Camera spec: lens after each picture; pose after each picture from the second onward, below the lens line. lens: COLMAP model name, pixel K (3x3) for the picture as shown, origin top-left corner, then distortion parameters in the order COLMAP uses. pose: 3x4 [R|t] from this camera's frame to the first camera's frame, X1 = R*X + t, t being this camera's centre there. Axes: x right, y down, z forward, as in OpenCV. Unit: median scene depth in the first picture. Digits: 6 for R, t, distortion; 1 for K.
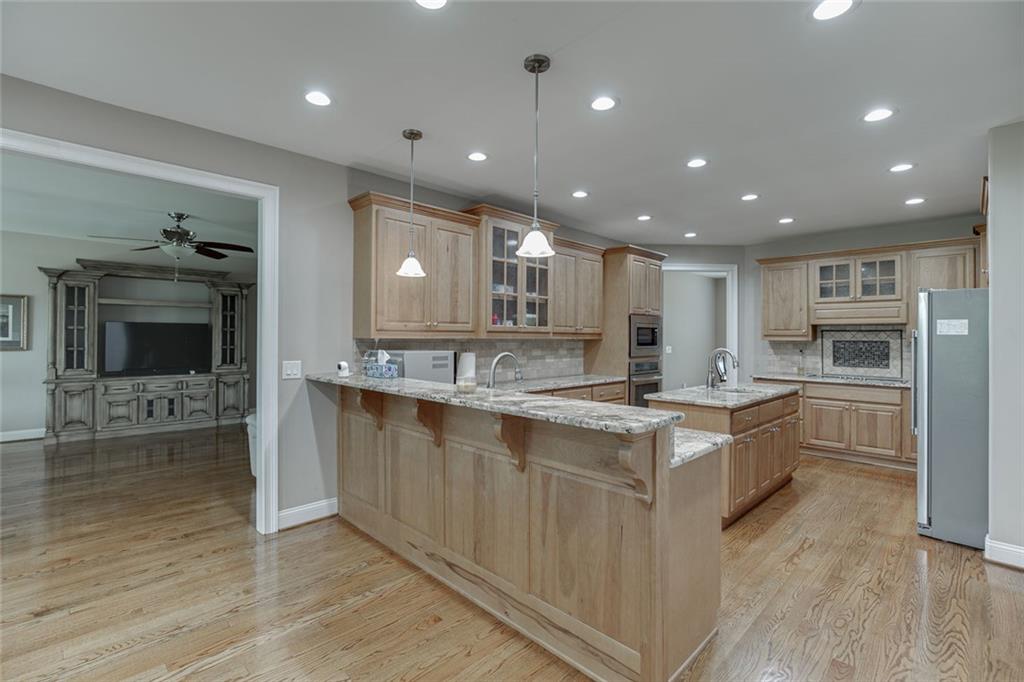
lens RADIAL K [[468.5, 0, 508.2], [0, 468.5, 336.2], [0, 0, 1]] dist [-0.002963, -0.000199]
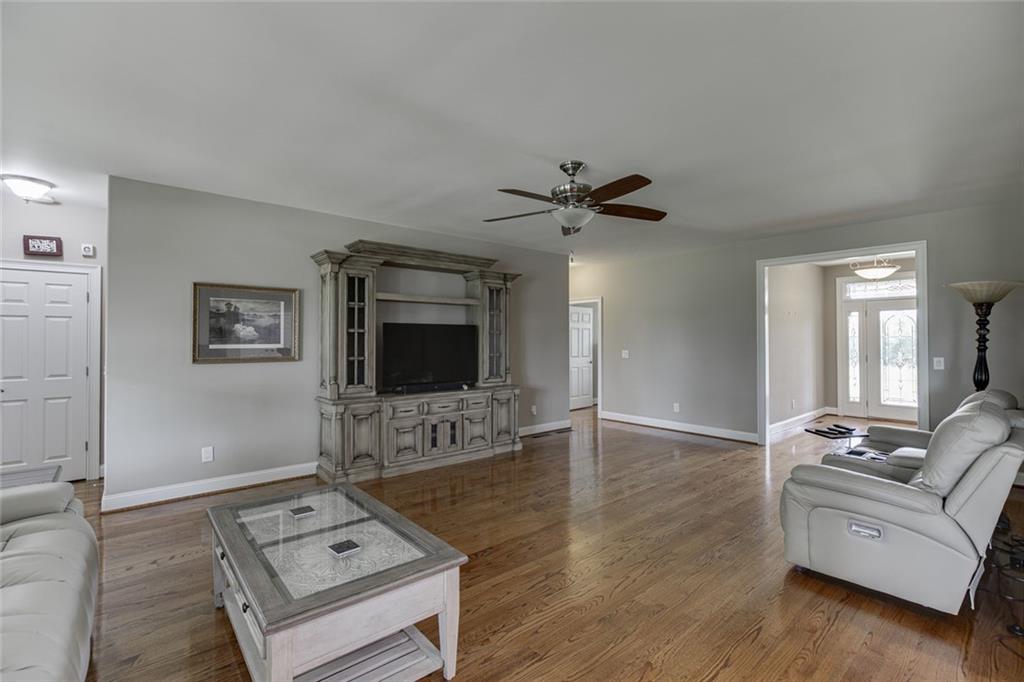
lens RADIAL K [[468.5, 0, 516.4], [0, 468.5, 337.7], [0, 0, 1]] dist [-0.002963, -0.000199]
pose [[0.997183, -0.003343, -0.074926, -0.524523], [0.003323, 0.999994, -0.000398, -0.004862], [0.074927, 0.000148, 0.997189, 0.222201]]
